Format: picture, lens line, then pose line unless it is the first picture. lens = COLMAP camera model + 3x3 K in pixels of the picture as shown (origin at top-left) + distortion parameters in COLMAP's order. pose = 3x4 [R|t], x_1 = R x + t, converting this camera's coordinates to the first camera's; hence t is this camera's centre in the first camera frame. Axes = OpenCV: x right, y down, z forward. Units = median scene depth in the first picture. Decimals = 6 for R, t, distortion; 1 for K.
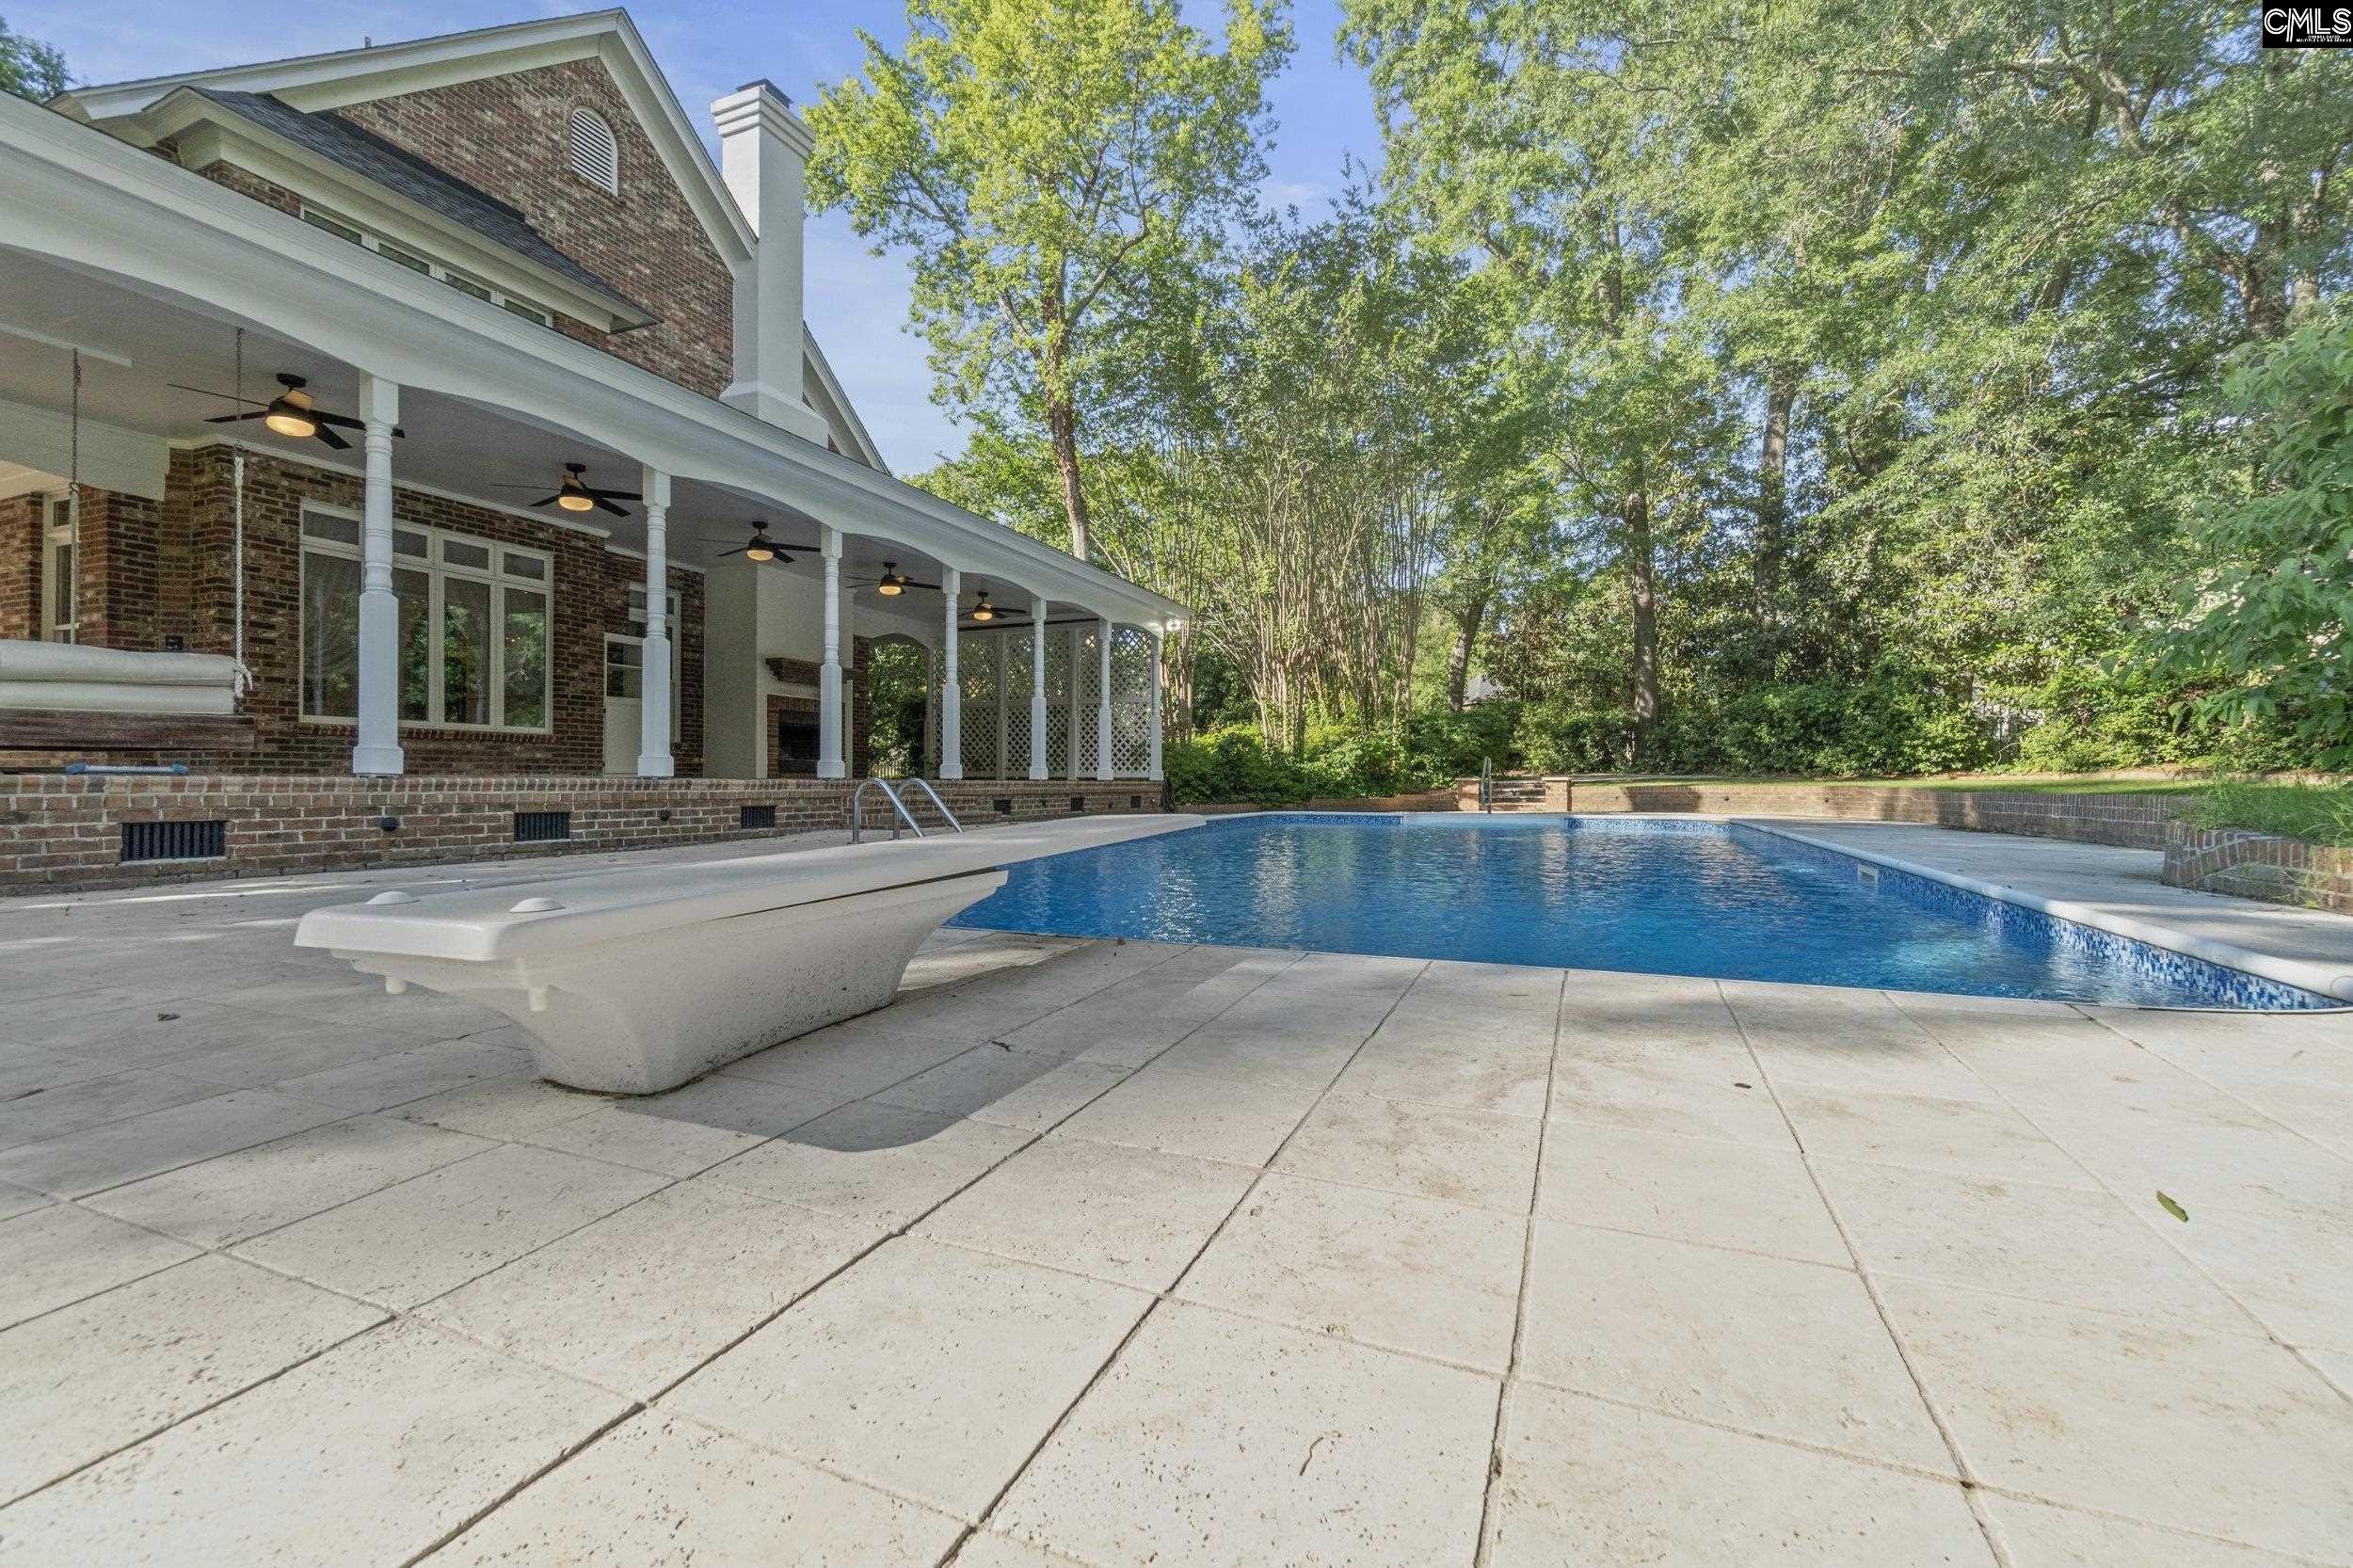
lens RADIAL K [[999.8, 0, 1184.8], [0, 999.8, 759.3], [0, 0, 1]] dist [0.001374, 0.001089]
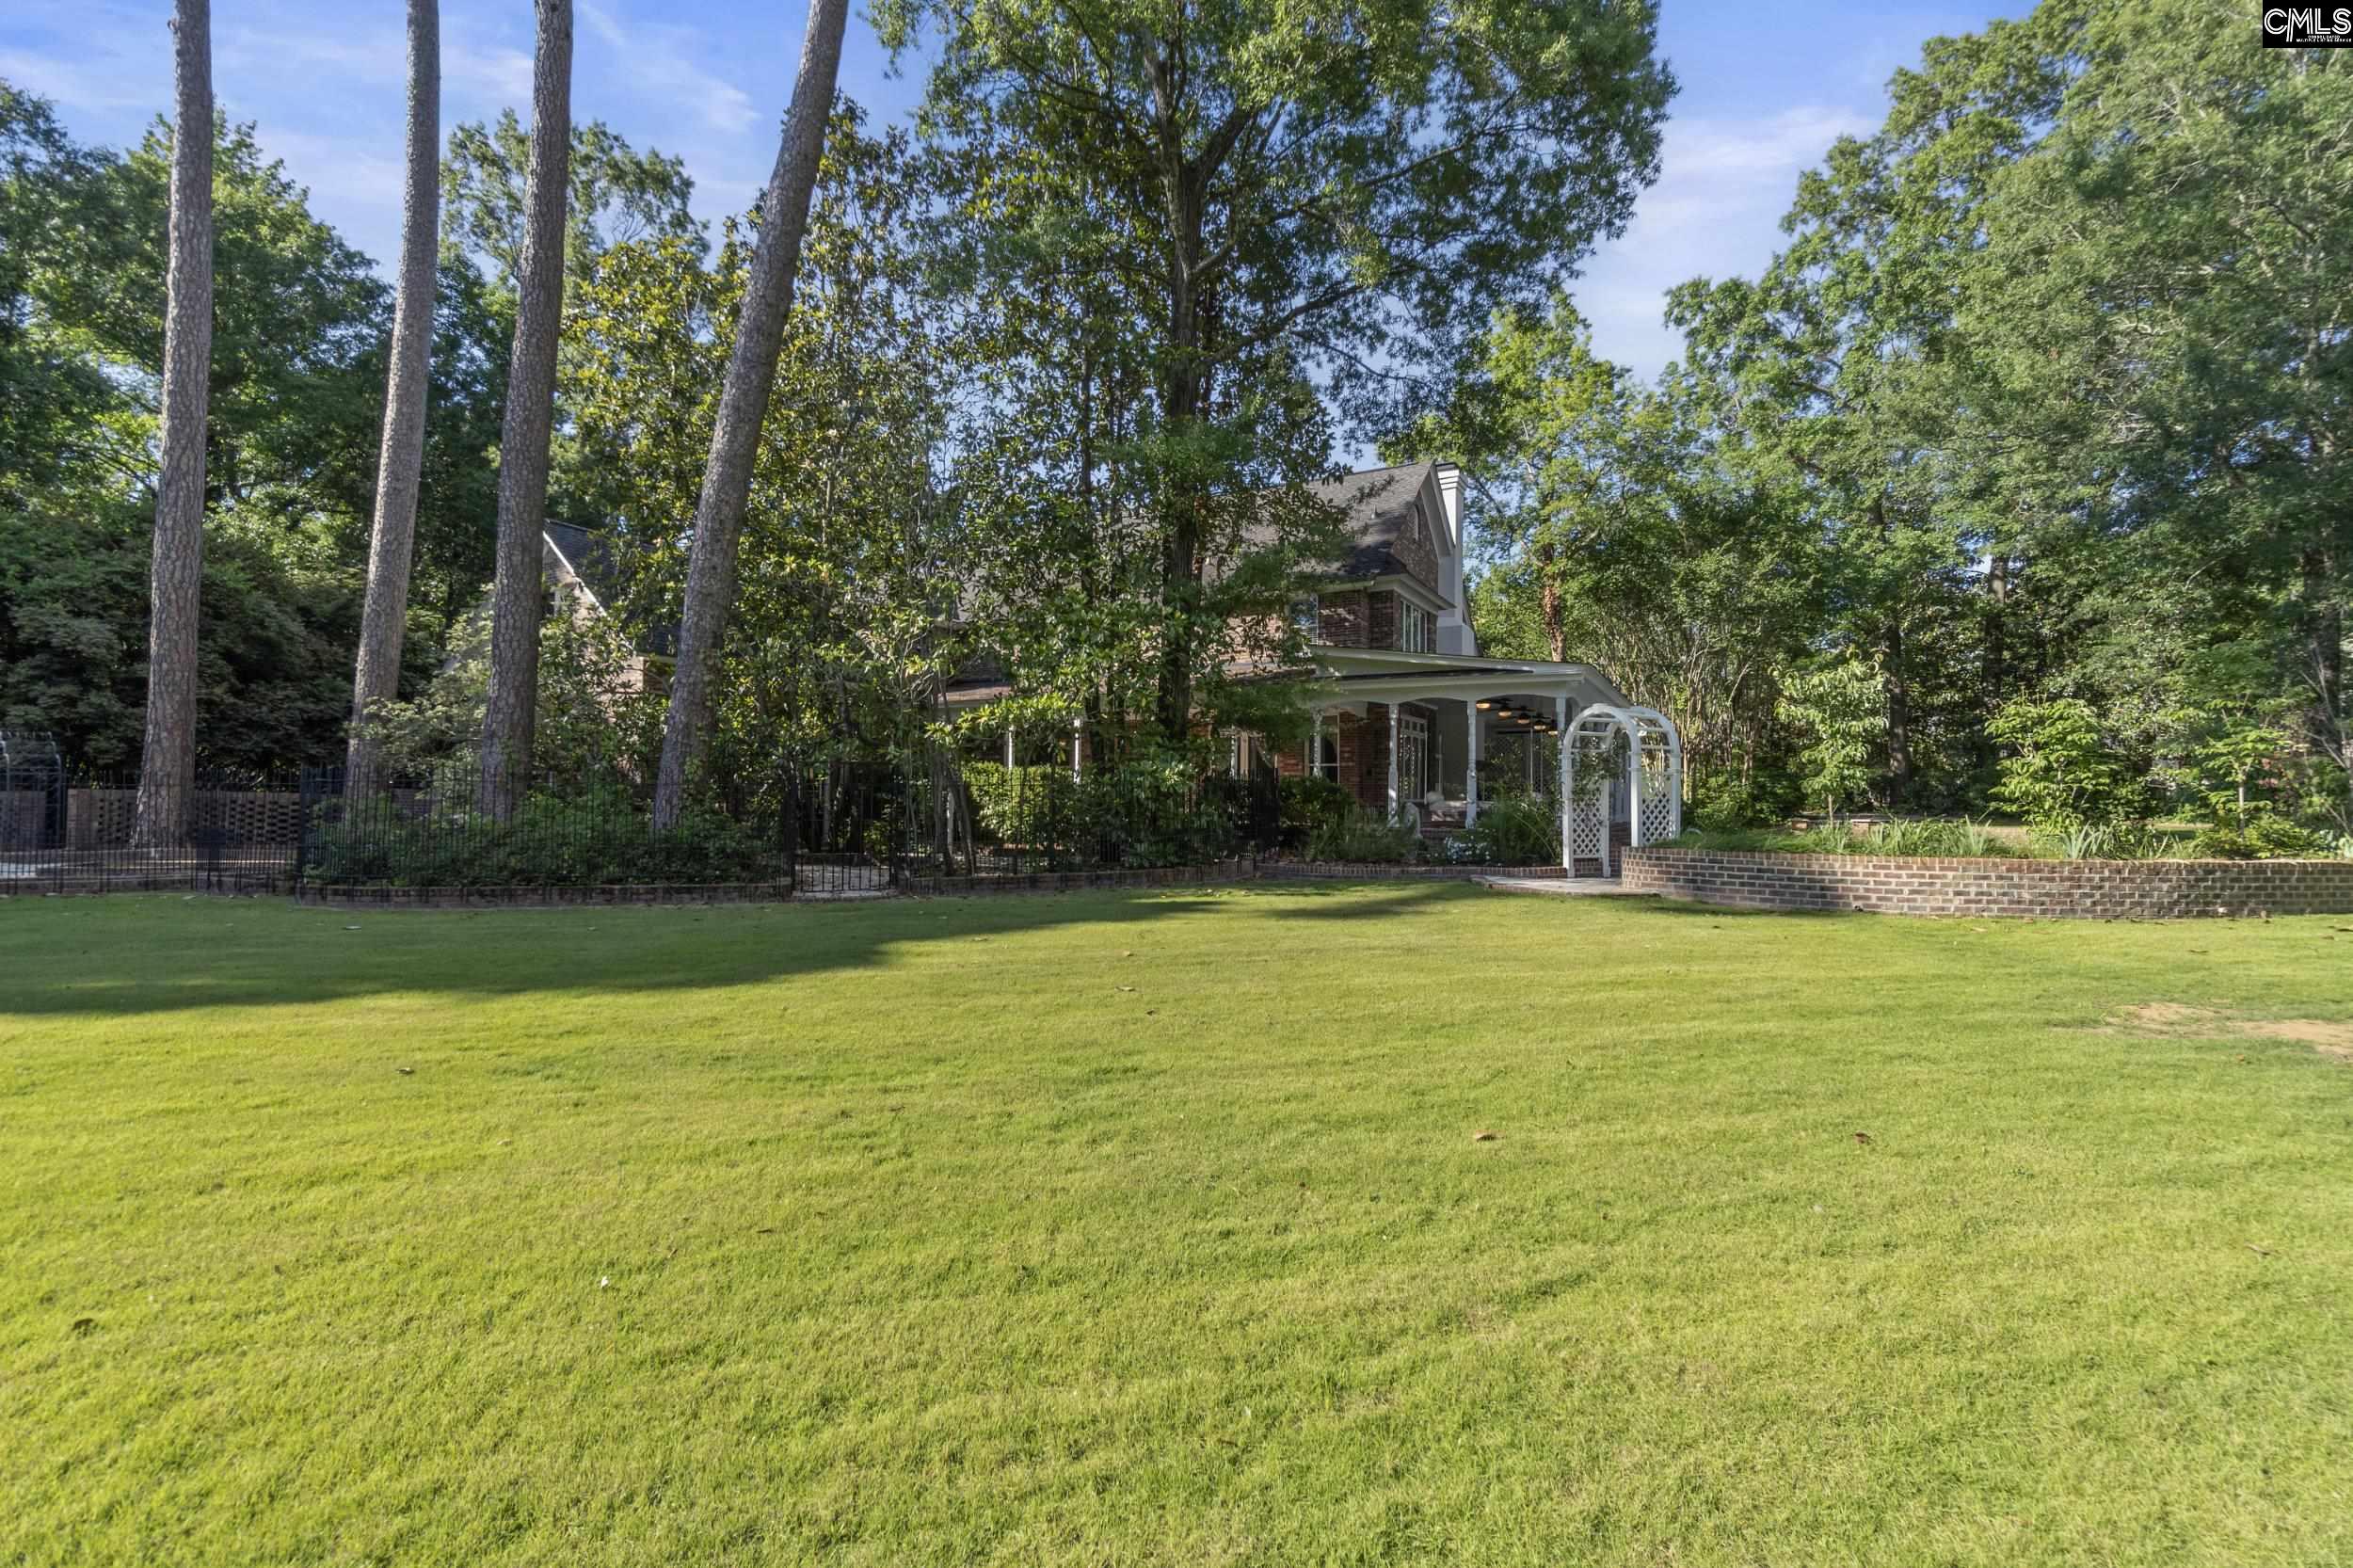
lens RADIAL K [[999.8, 0, 1171.4], [0, 999.8, 762.2], [0, 0, 1]] dist [0.001374, 0.001089]
pose [[0.991858, -0.005344, -0.127234, -0.545396], [0.002769, 0.999788, -0.020406, -0.045285], [0.127316, 0.019888, 0.991663, -0.768907]]
